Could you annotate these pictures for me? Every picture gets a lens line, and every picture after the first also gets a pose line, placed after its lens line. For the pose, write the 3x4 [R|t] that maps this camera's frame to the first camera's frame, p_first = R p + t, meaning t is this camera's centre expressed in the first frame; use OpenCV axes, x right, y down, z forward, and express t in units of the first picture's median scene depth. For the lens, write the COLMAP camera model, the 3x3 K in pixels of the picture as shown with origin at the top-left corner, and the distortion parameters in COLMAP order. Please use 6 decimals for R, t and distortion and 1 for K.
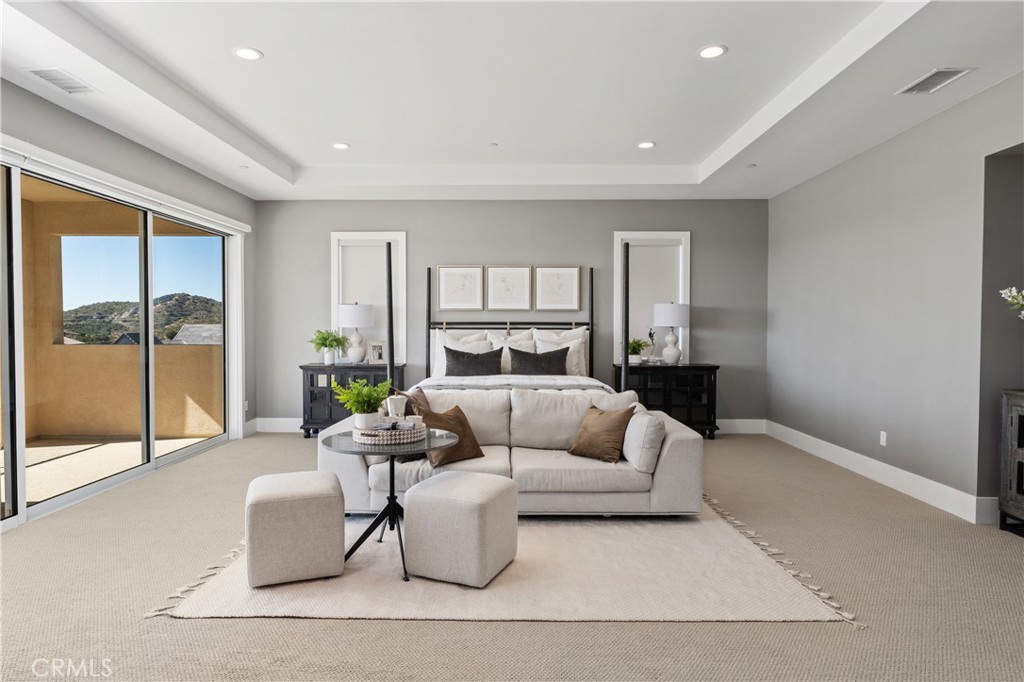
lens RADIAL K [[593.7, 0, 512.0], [0, 593.7, 341.0], [0, 0, 1]] dist [0.000213, 0.001079]
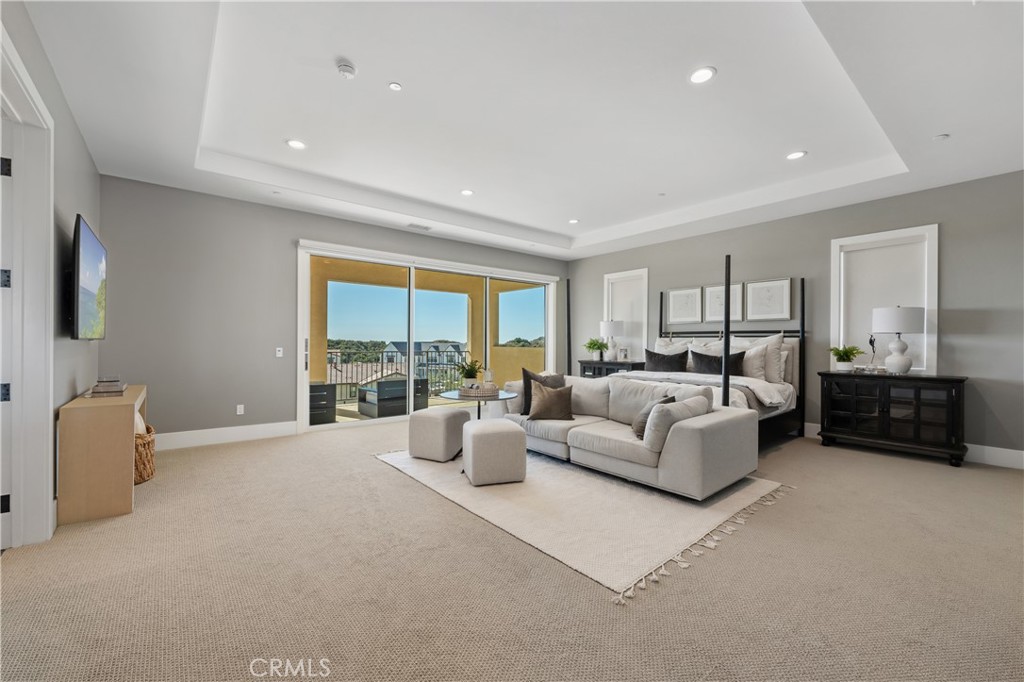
lens RADIAL K [[418.0, 0, 512.0], [0, 418.0, 341.0], [0, 0, 1]] dist [-0.000608, -0.000082]
pose [[0.642010, -0.000484, -0.766696, 0.383248], [-0.022306, 0.999565, -0.019309, 0.014195], [0.766372, 0.029499, 0.641719, 0.136291]]
